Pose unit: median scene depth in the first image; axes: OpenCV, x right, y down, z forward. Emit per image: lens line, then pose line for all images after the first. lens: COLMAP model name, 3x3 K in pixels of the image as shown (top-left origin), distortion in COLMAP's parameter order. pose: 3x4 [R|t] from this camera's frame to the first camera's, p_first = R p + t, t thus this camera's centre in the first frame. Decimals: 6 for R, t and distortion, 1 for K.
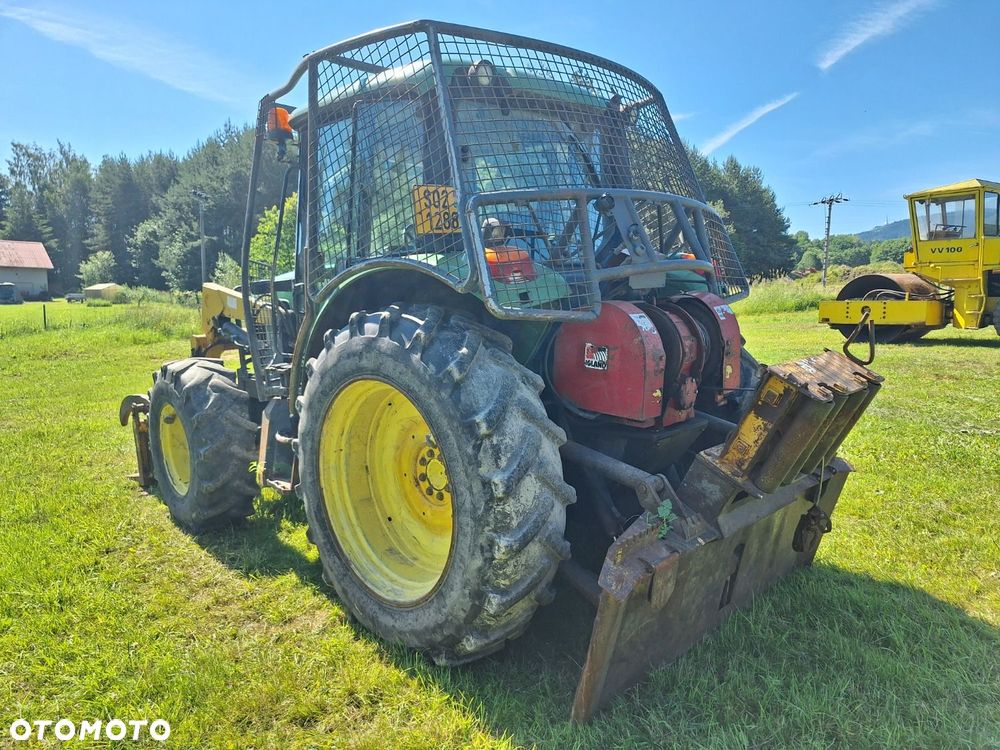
lens RADIAL K [[707.8, 0, 501.0], [0, 707.8, 376.0], [0, 0, 1]] dist [0.056972, -0.051117]
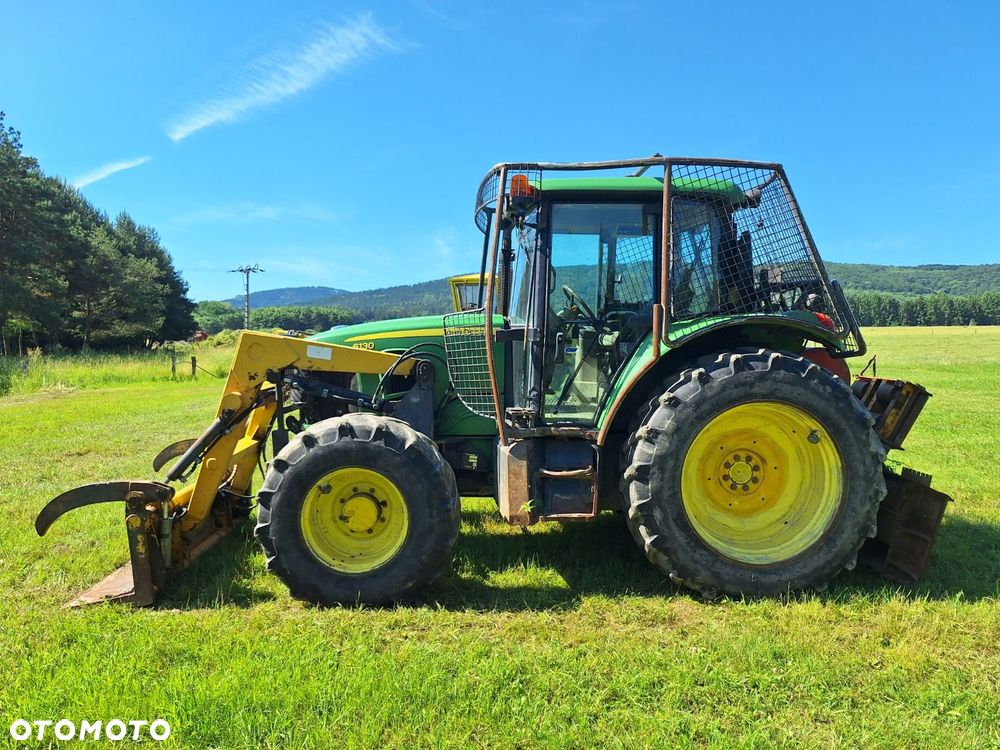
lens RADIAL K [[707.8, 0, 498.4], [0, 707.8, 379.4], [0, 0, 1]] dist [0.056972, -0.051117]
pose [[0.659996, -0.022147, 0.750943, -1.400831], [0.084596, 0.995399, -0.044994, -0.017266], [-0.746491, 0.093223, 0.658833, 0.418496]]
